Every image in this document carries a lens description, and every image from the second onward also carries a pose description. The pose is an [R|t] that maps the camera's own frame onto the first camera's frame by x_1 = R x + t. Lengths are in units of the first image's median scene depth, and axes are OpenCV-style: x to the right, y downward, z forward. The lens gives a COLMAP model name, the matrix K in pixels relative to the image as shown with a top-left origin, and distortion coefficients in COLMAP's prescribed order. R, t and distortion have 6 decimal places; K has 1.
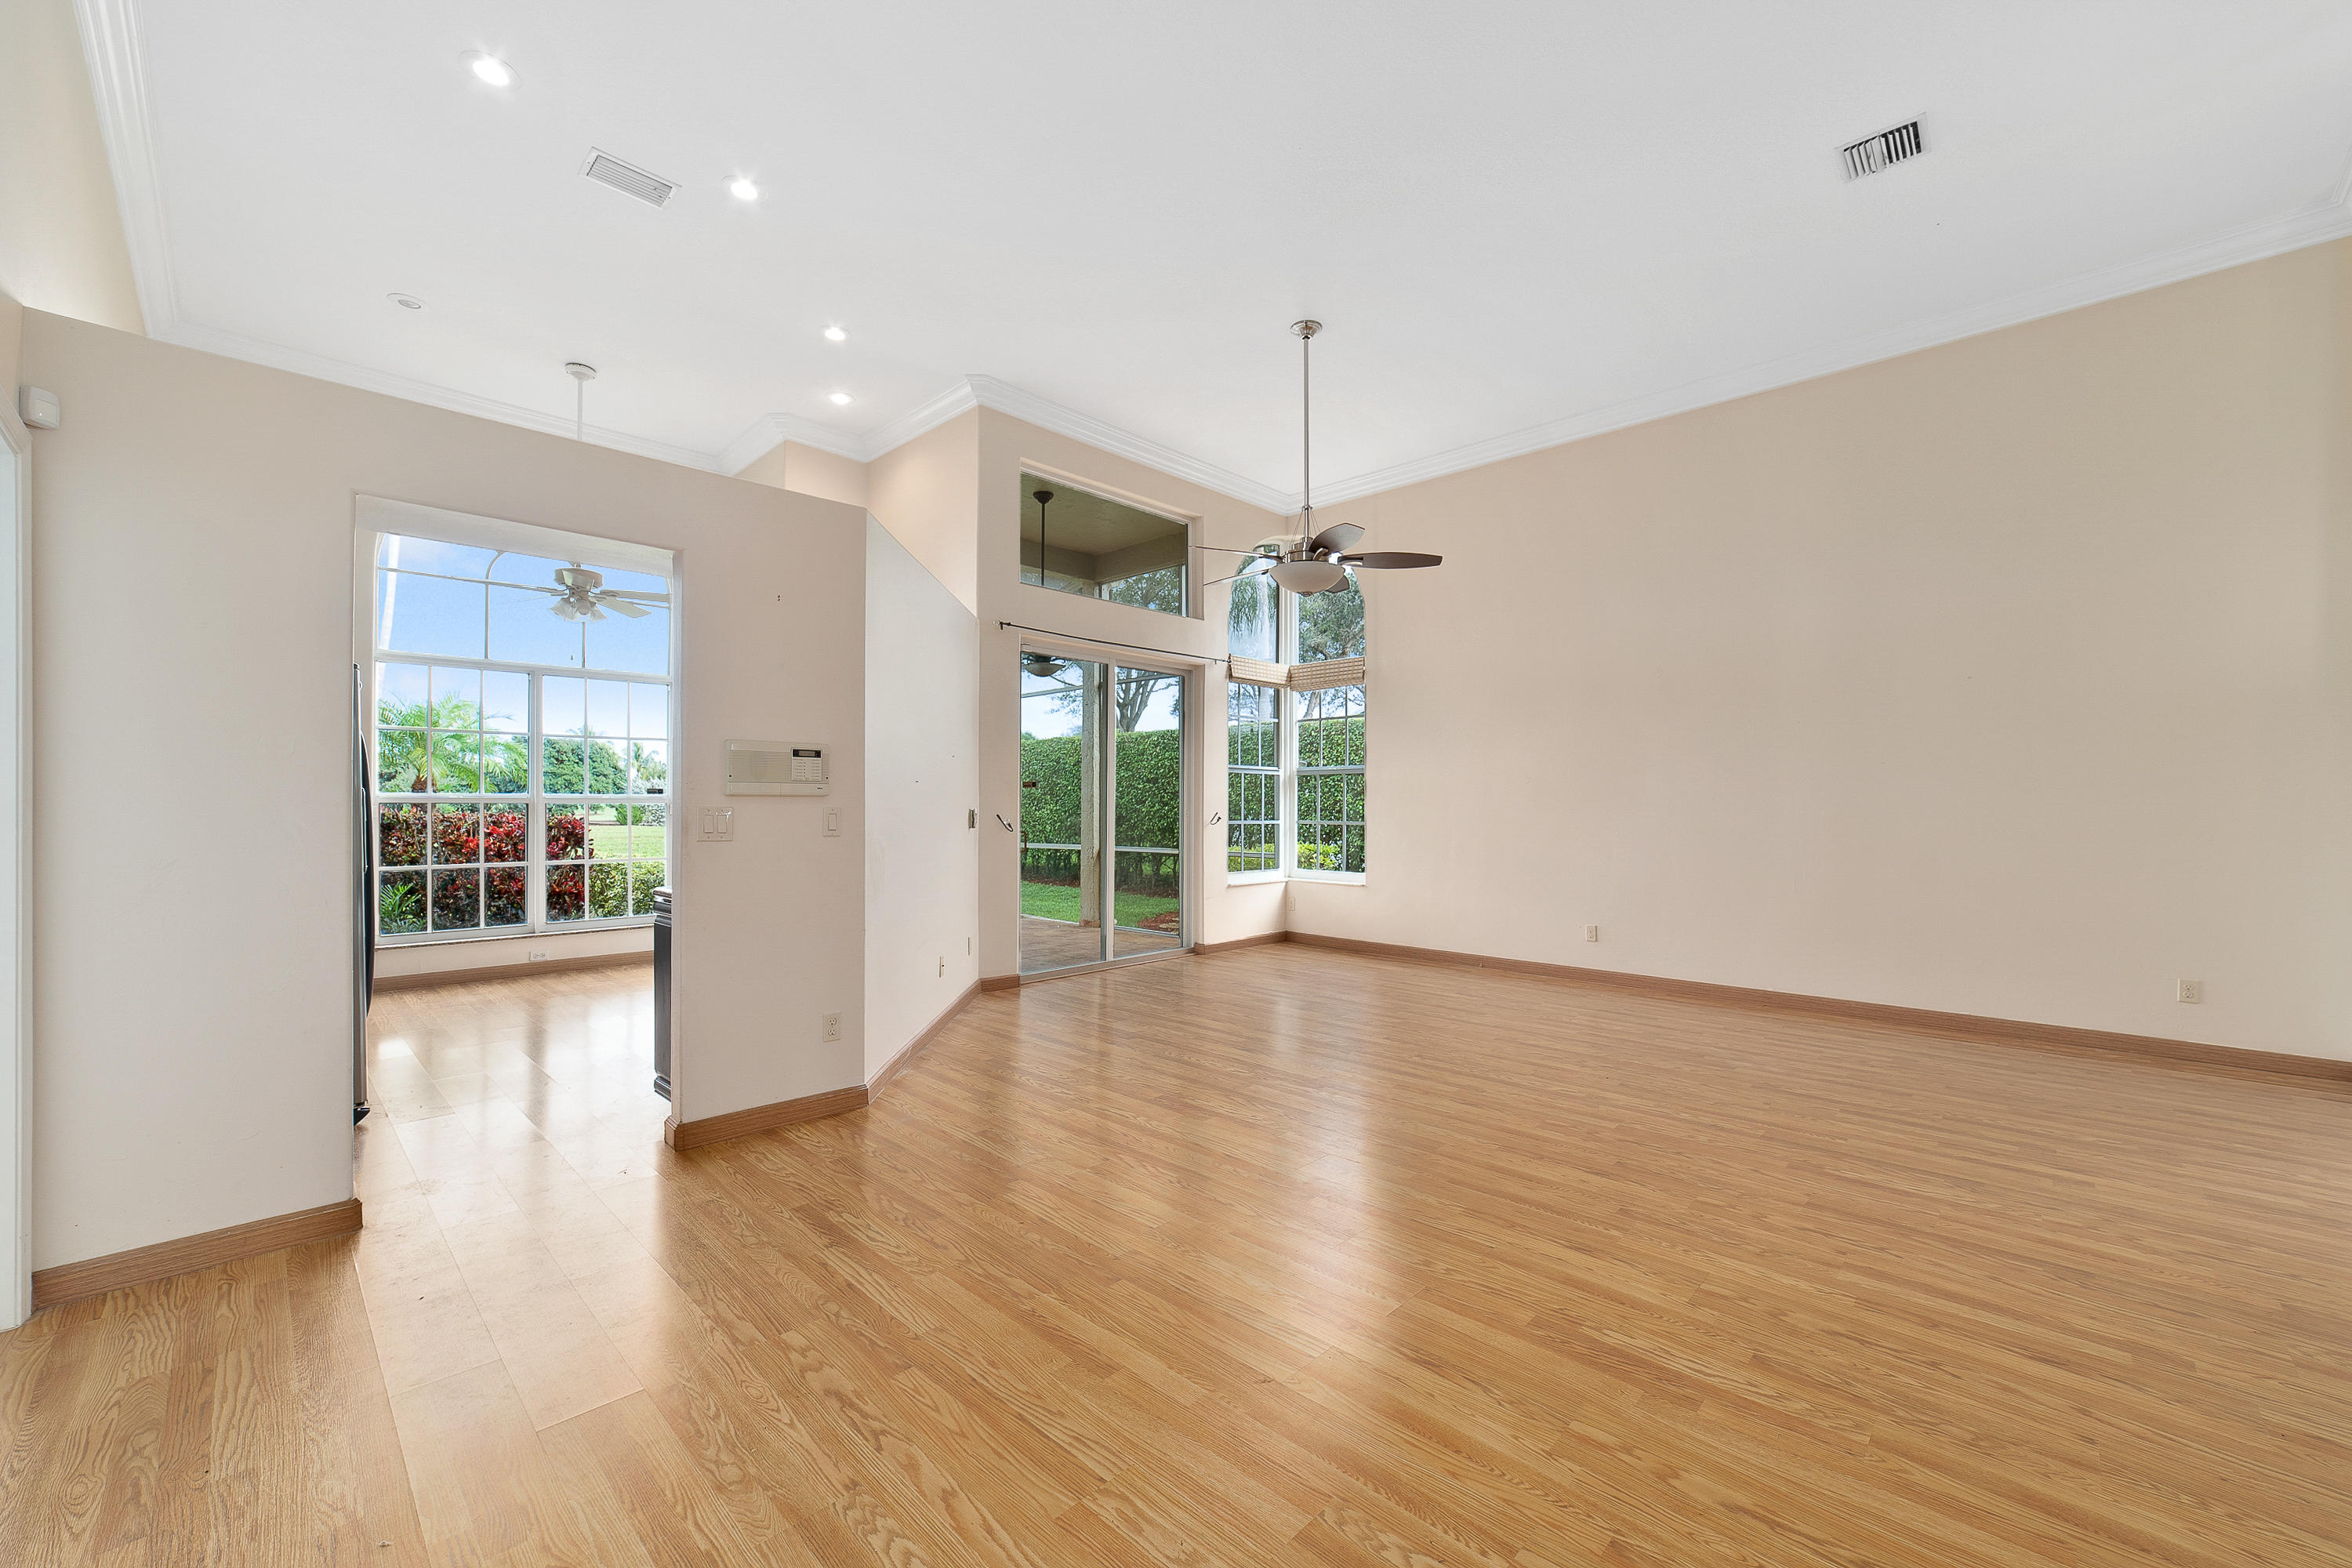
lens RADIAL K [[921.3, 0, 1185.8], [0, 921.3, 798.0], [0, 0, 1]] dist [-0.026023, 0.008189]
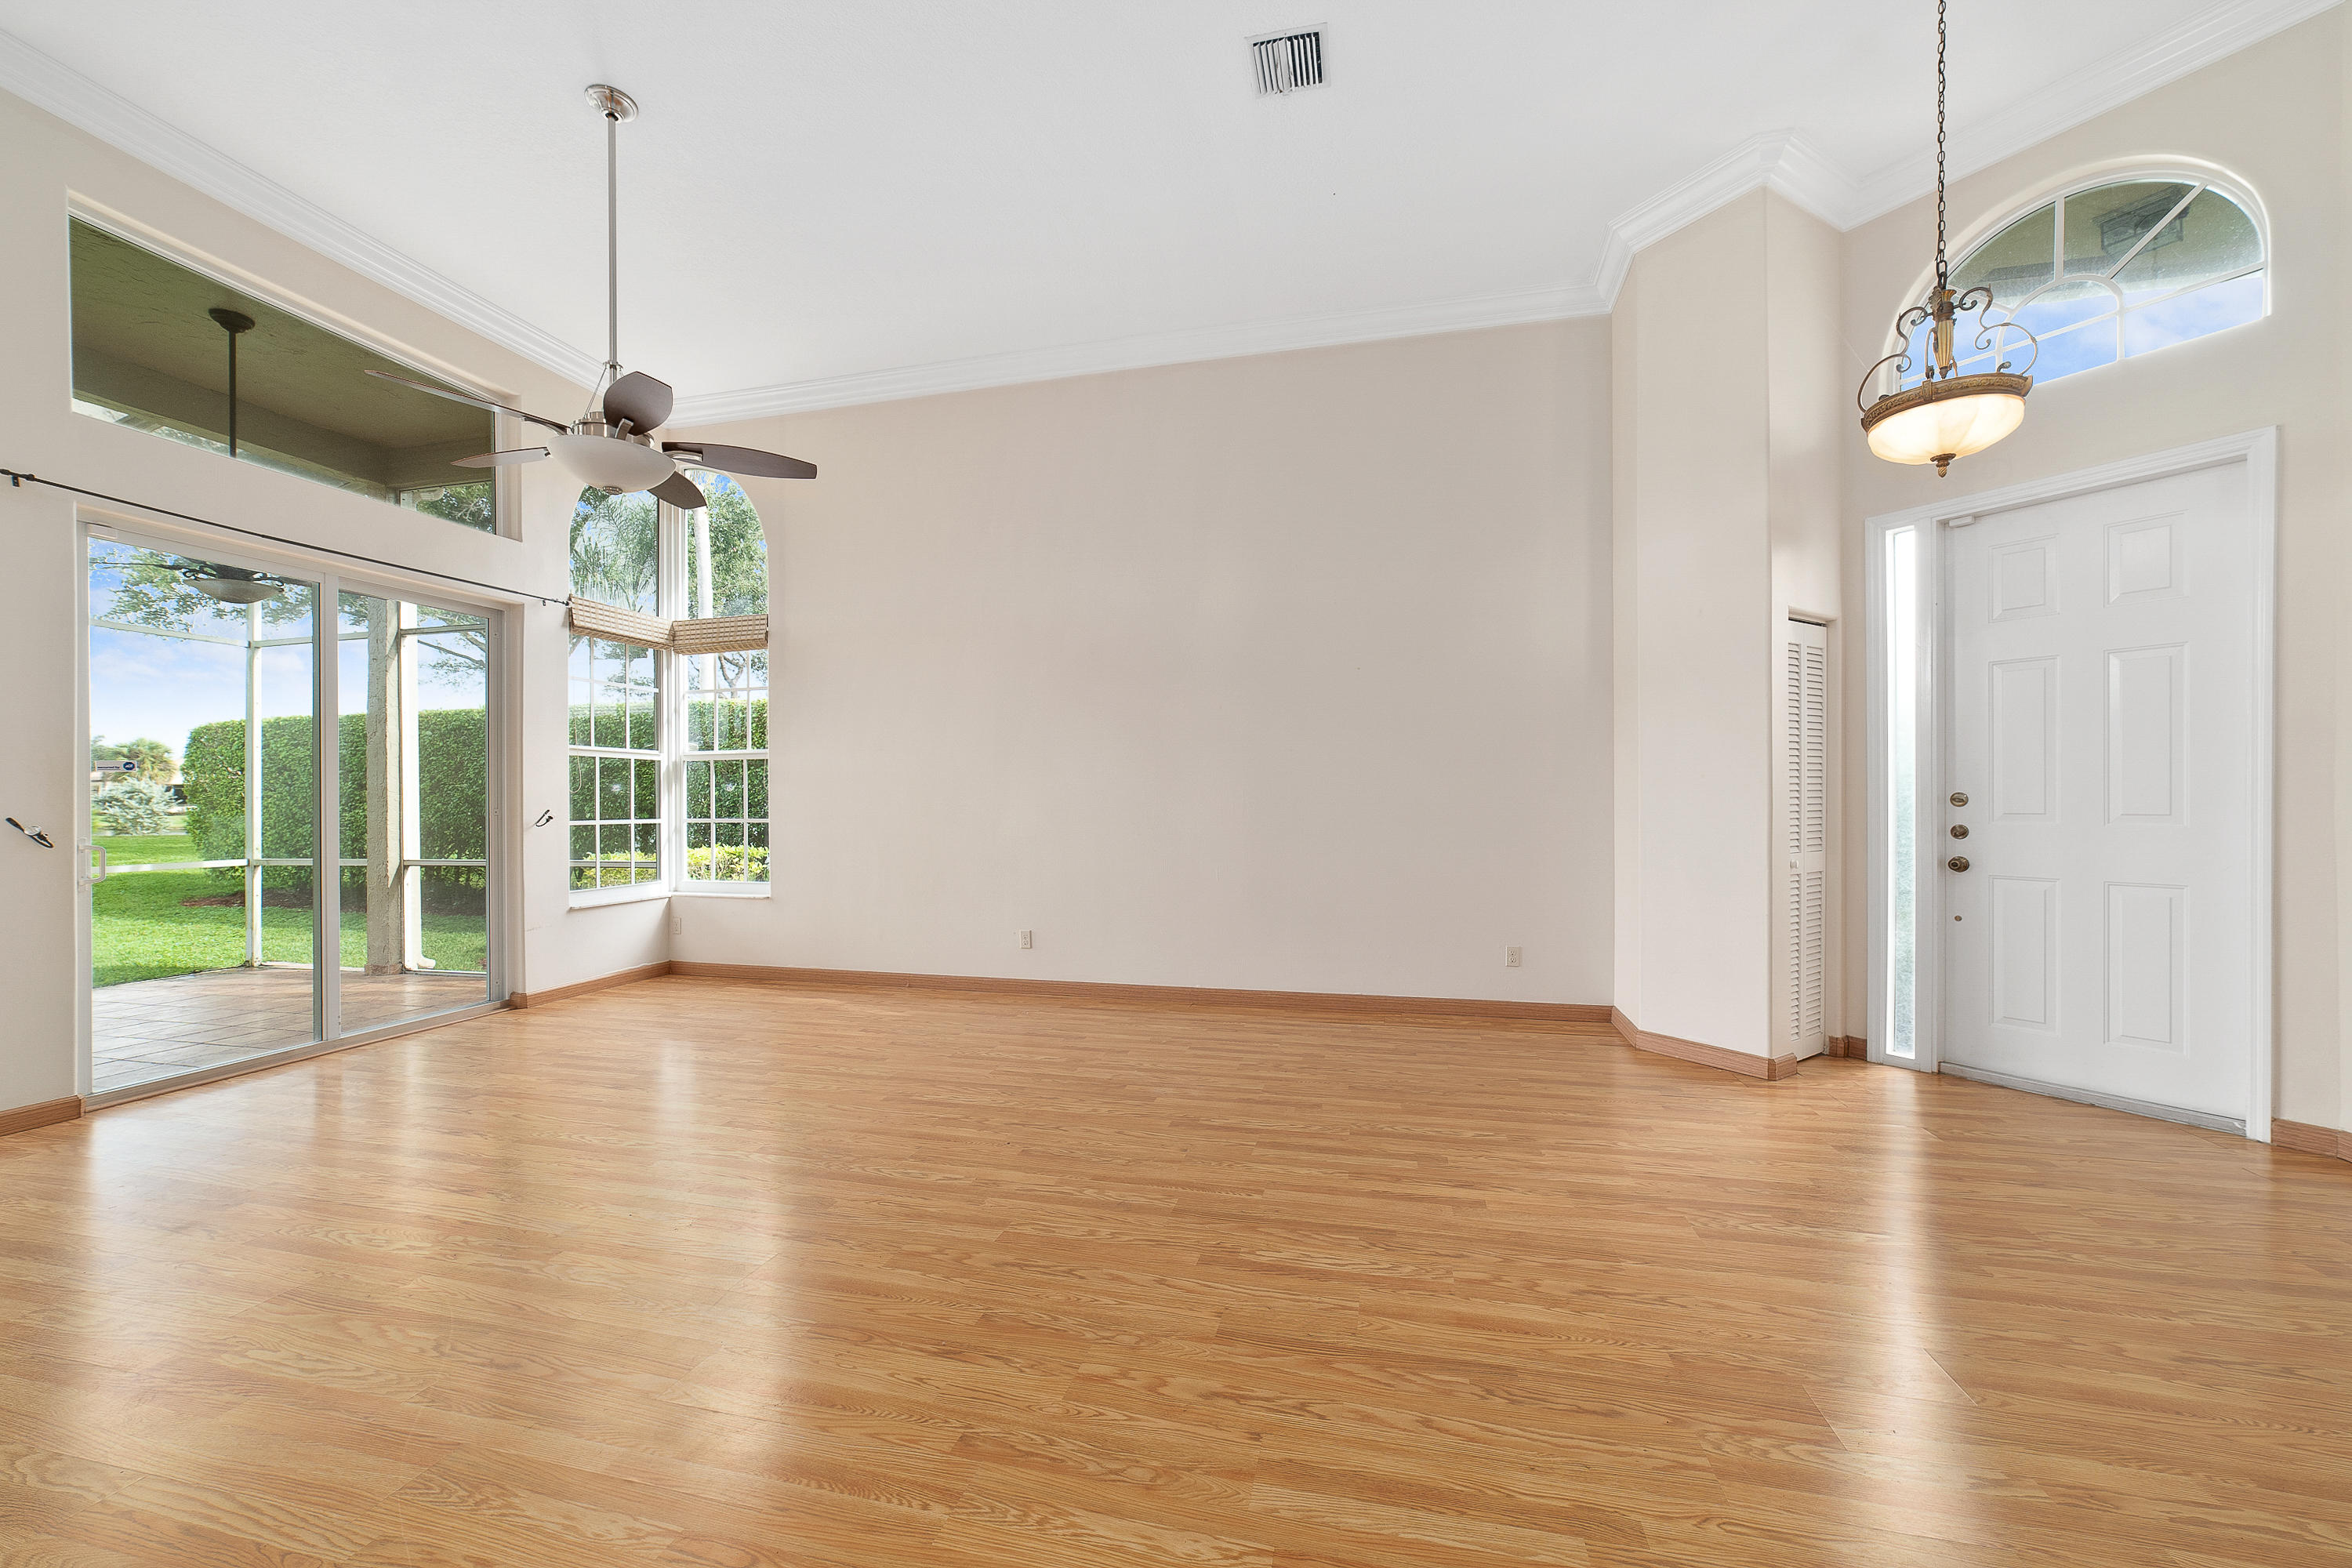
lens RADIAL K [[900.6, 0, 1173.0], [0, 900.6, 786.2], [0, 0, 1]] dist [-0.028312, 0.010682]
pose [[0.864365, -0.000394, 0.502865, 0.224922], [0.004400, 0.999967, -0.006779, 0.008577], [-0.502846, 0.008072, 0.864339, 0.303374]]
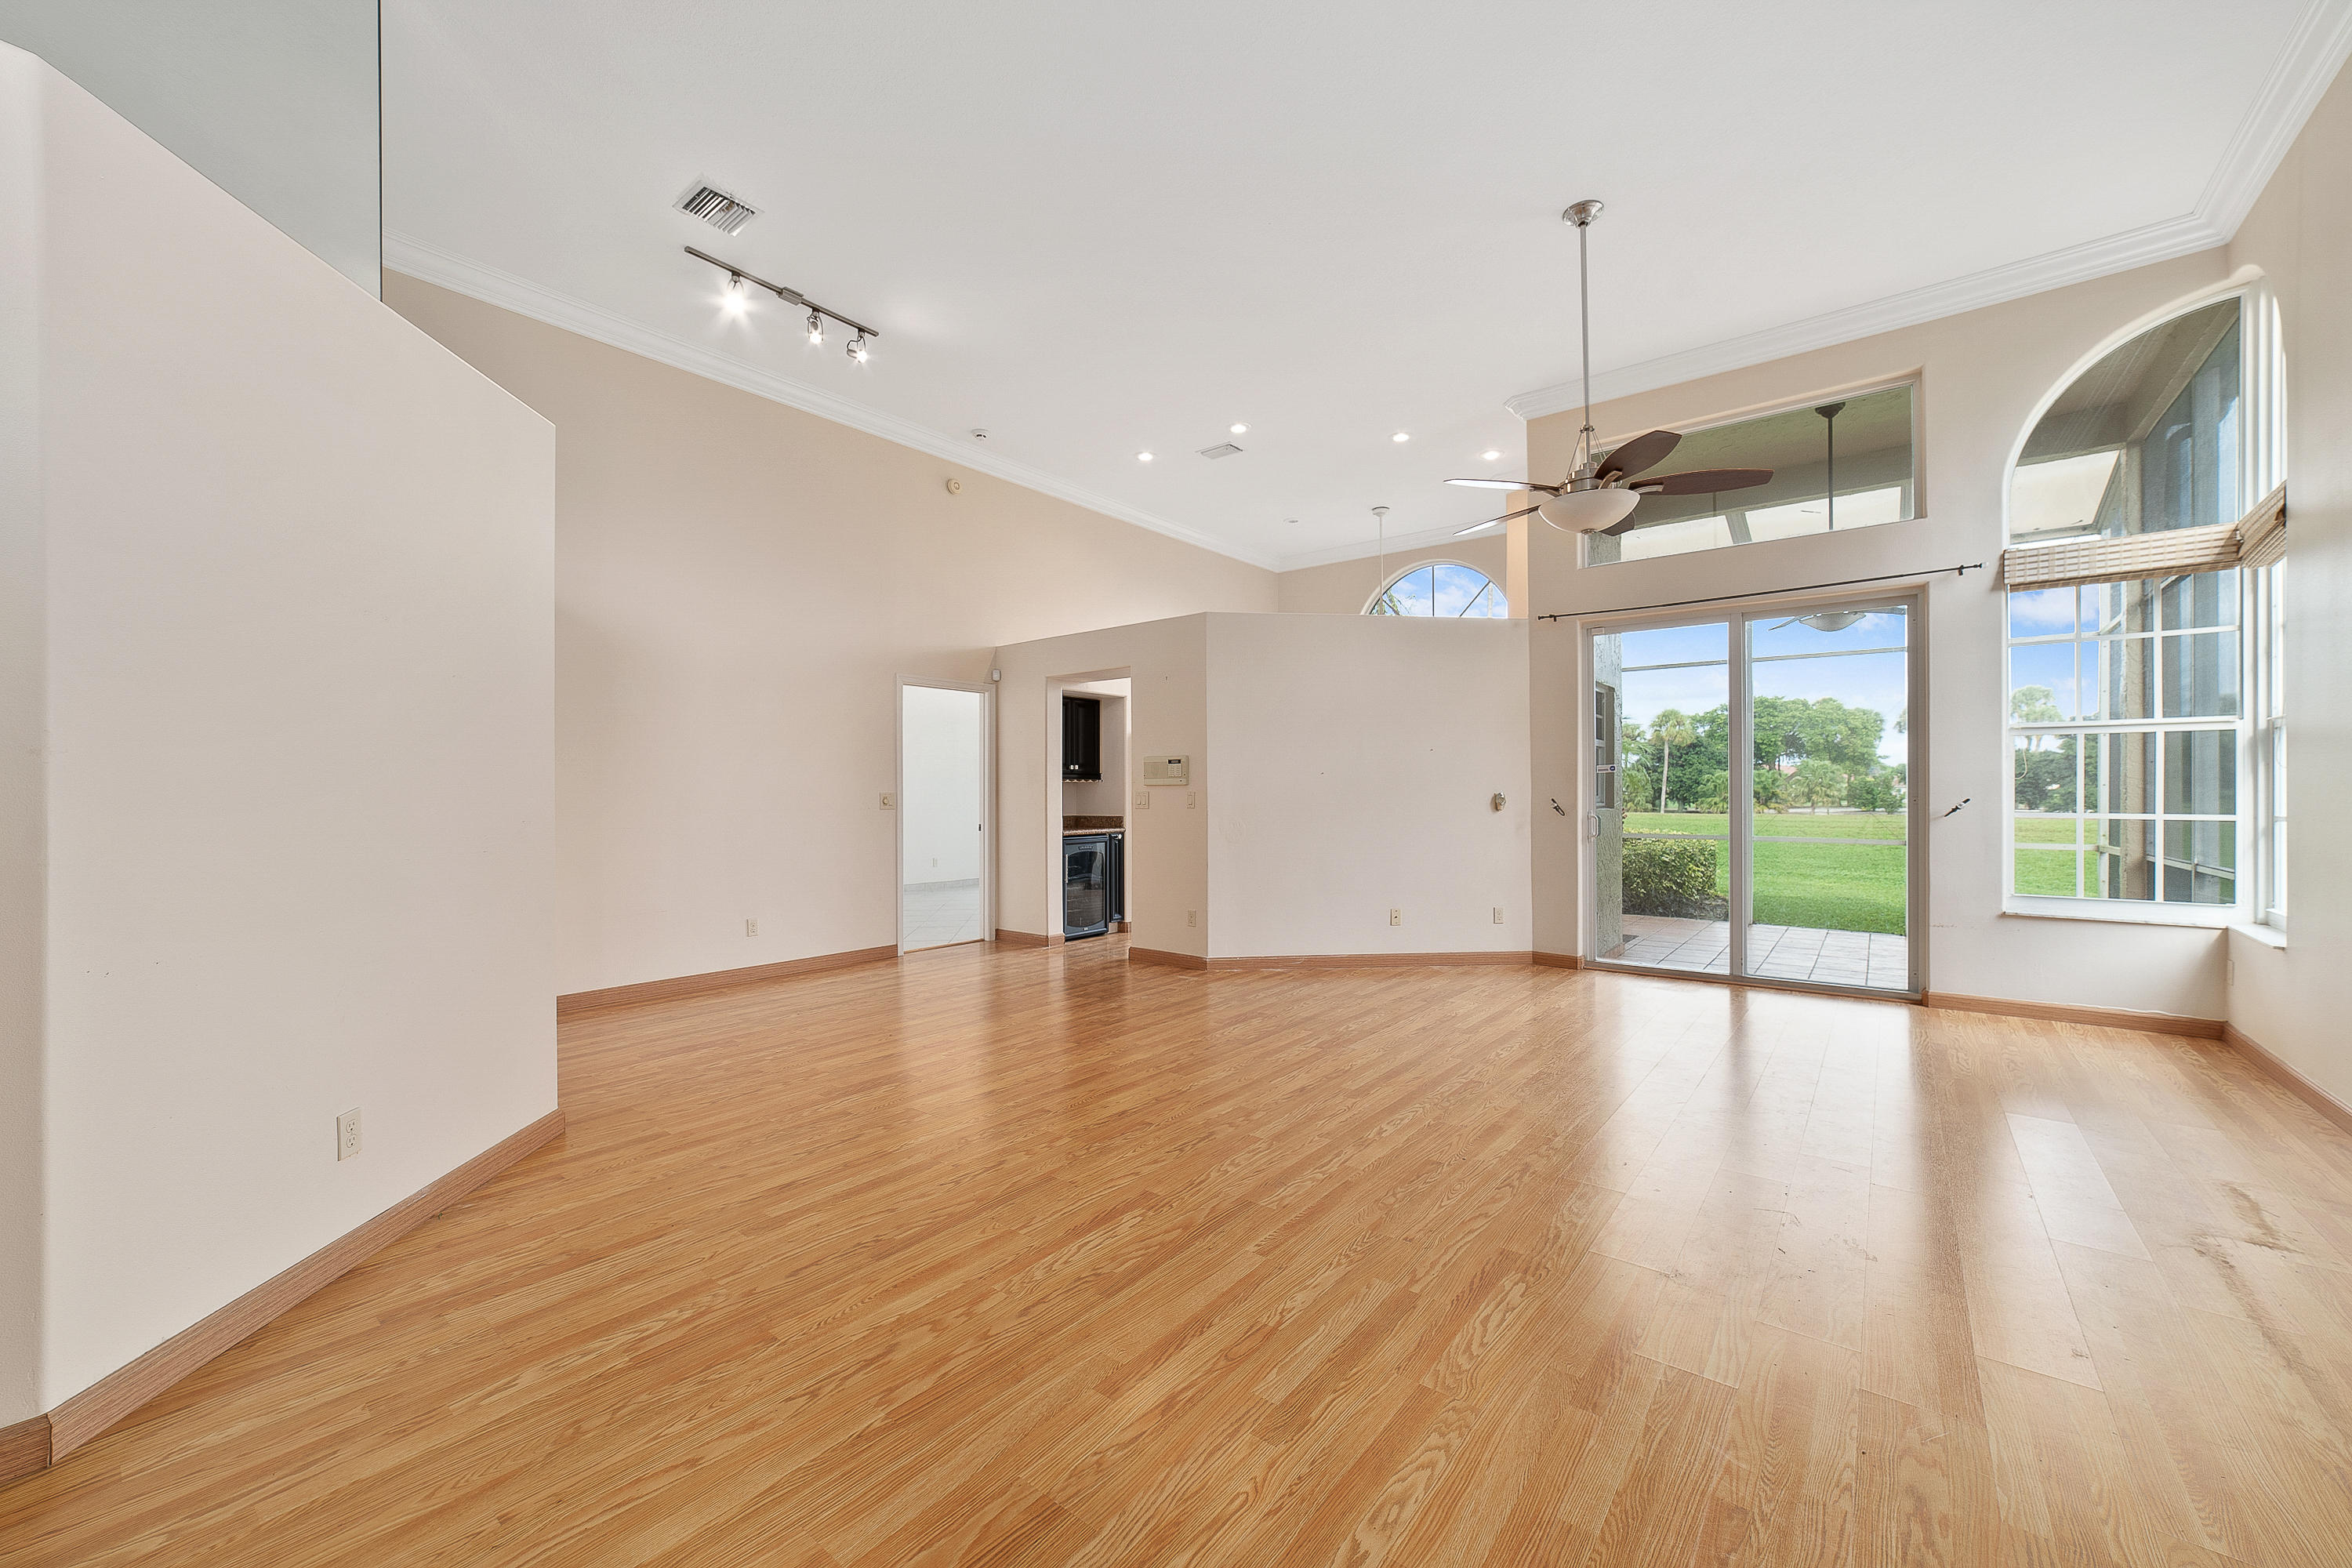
lens RADIAL K [[921.3, 0, 1185.8], [0, 921.3, 798.0], [0, 0, 1]] dist [-0.026023, 0.008189]
pose [[0.096852, 0.000824, -0.995298, 1.314719], [0.008738, 0.999960, 0.001678, 0.019315], [0.995260, -0.008859, 0.096841, 0.808338]]
